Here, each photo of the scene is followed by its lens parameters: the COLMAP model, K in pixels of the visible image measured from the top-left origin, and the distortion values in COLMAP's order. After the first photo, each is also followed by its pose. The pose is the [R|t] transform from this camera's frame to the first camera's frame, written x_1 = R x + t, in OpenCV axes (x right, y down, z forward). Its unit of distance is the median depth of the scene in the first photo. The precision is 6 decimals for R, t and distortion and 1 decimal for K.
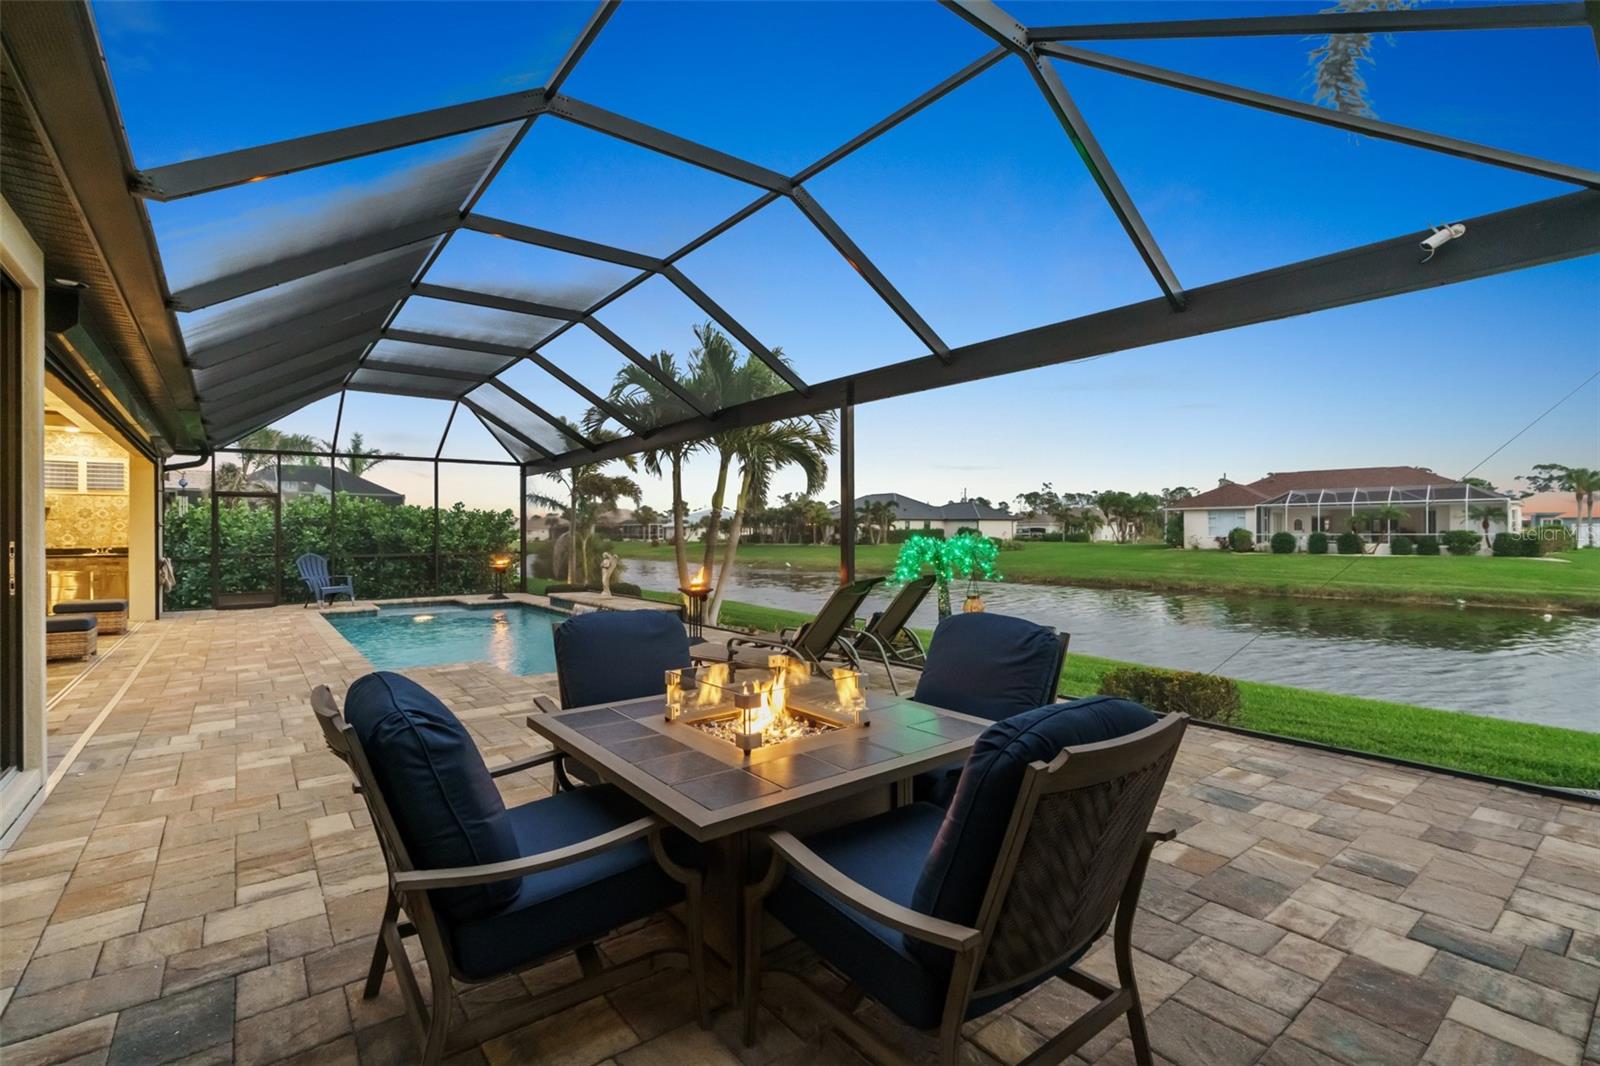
lens RADIAL K [[720.4, 0, 800.0], [0, 720.4, 533.0], [0, 0, 1]] dist [-0.010641, 0.000155]
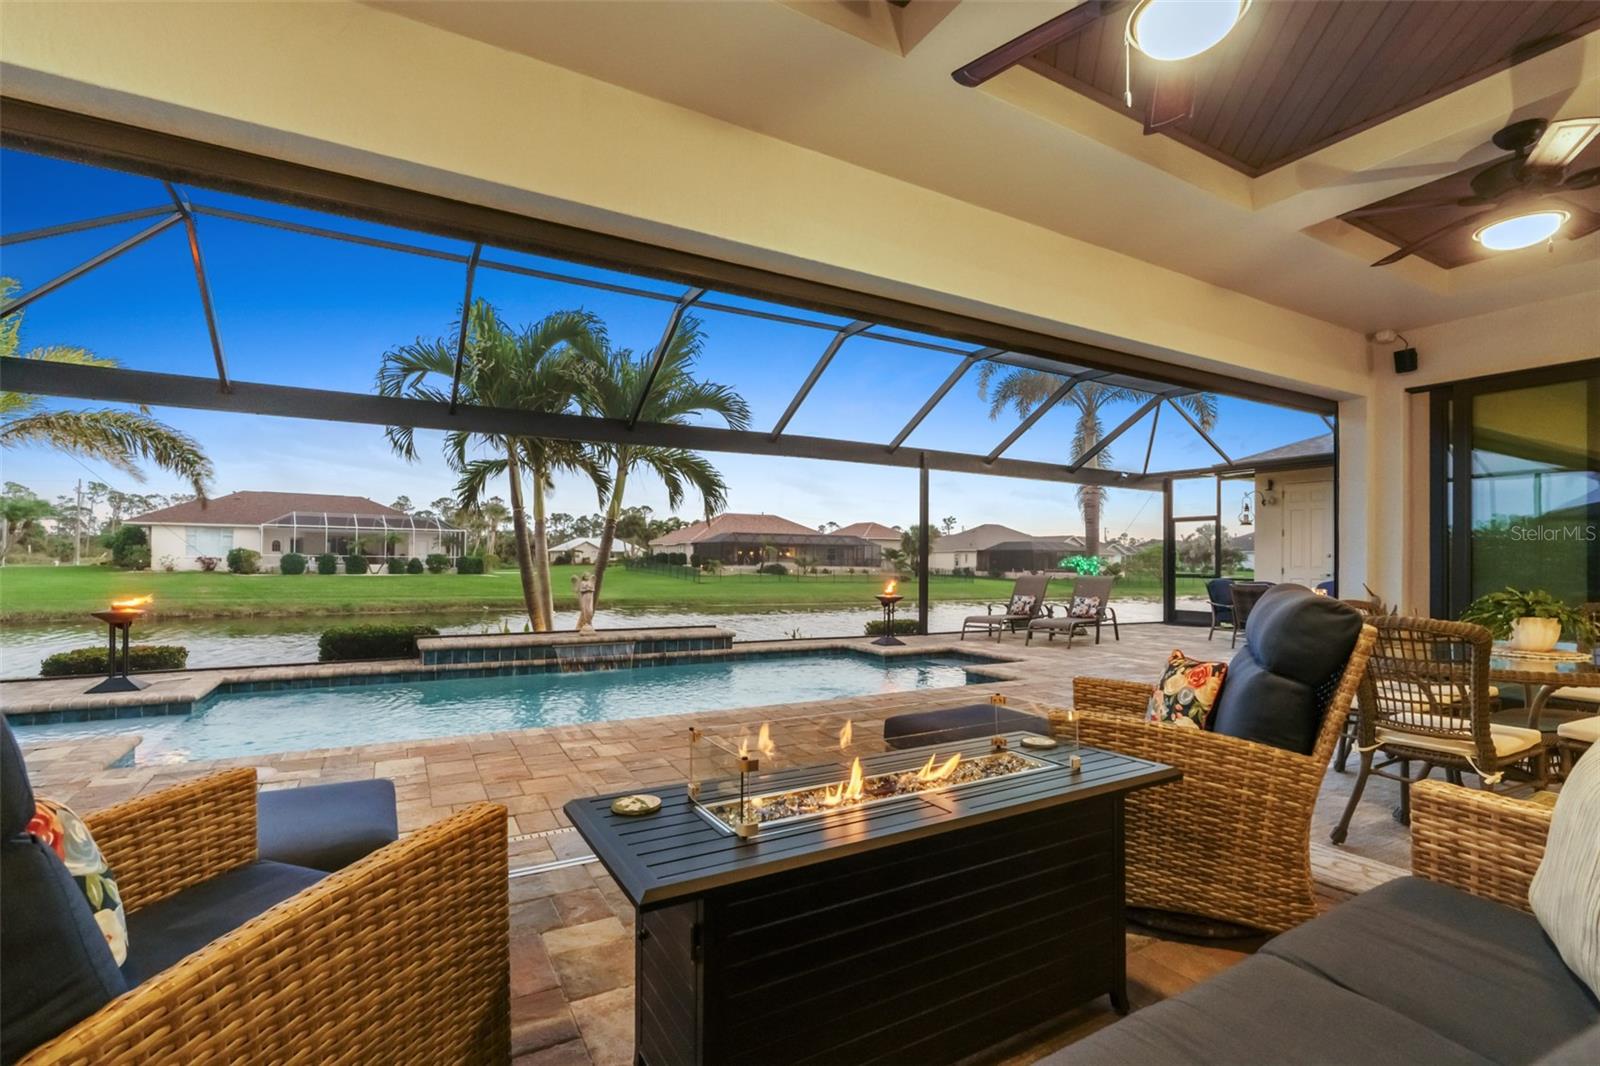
lens RADIAL K [[726.8, 0, 806.2], [0, 726.8, 557.8], [0, 0, 1]] dist [-0.009232, 0.000453]
pose [[0.141883, 0.007906, 0.989852, -0.251807], [-0.011652, 0.999912, -0.006316, 0.003881], [-0.989815, -0.010637, 0.141963, 0.172426]]
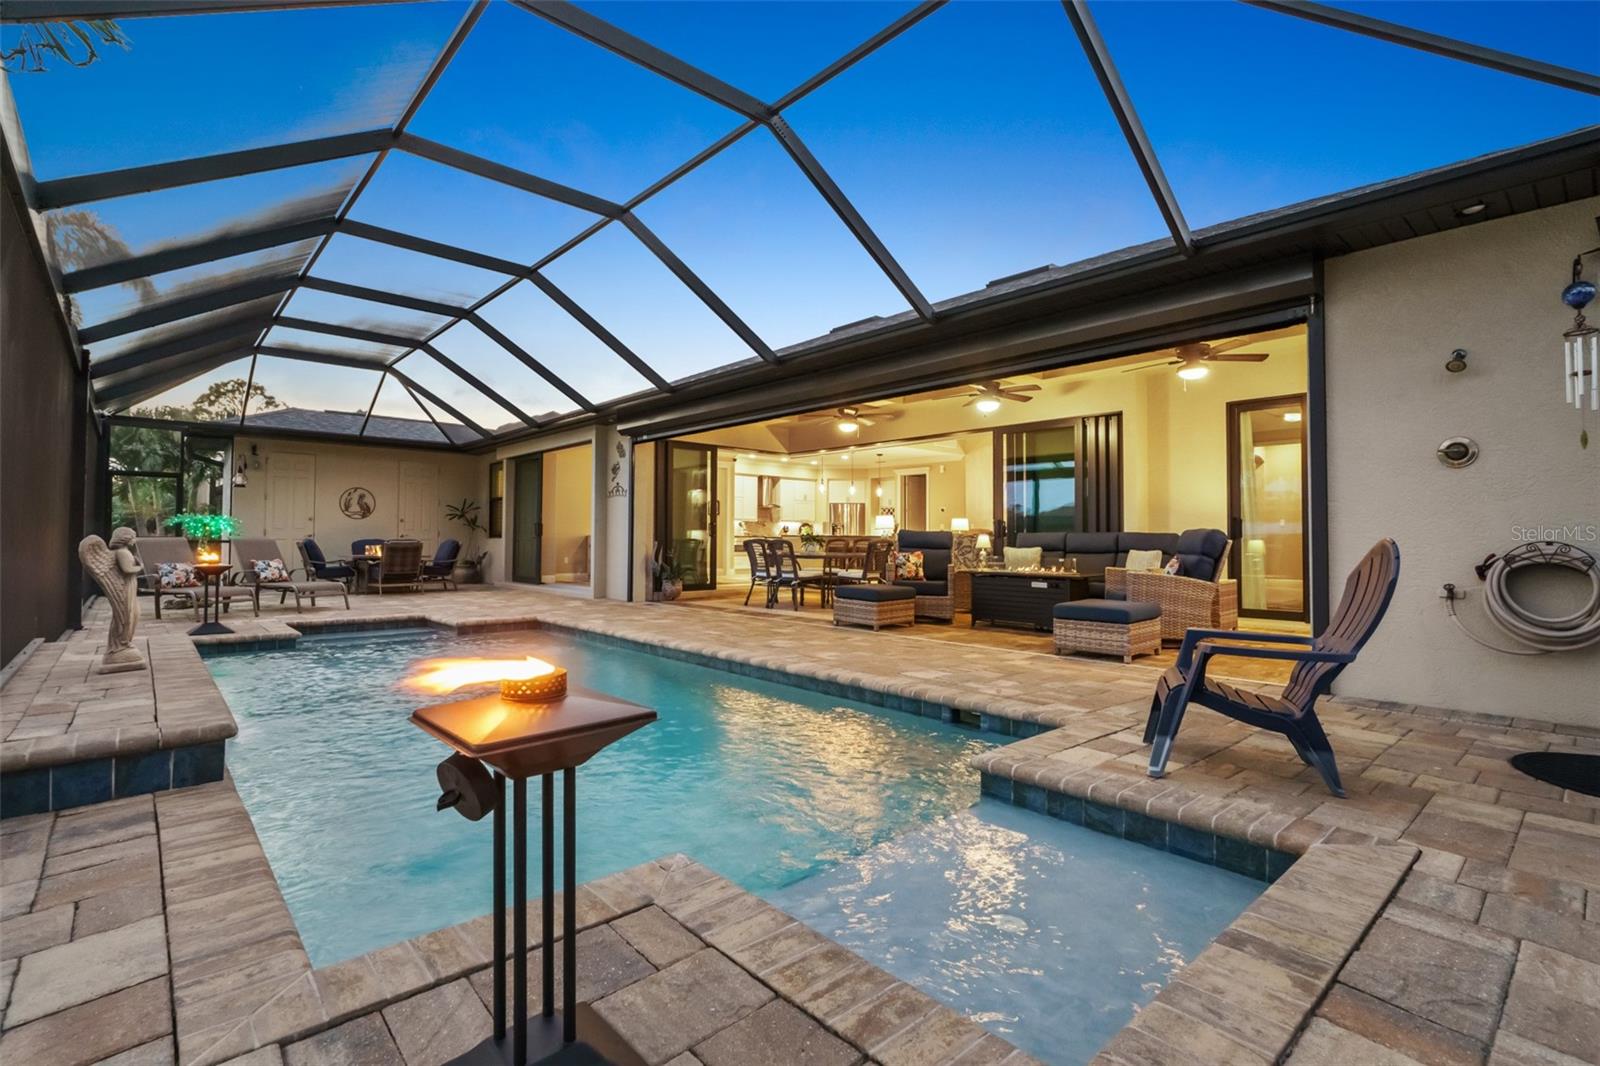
lens RADIAL K [[733.0, 0, 798.2], [0, 733.0, 521.3], [0, 0, 1]] dist [-0.007838, 0.000847]
pose [[-0.997272, 0.000939, -0.073813, -0.142464], [0.002809, 0.999678, -0.025232, 0.008748], [0.073766, -0.025371, -0.996953, 0.347747]]
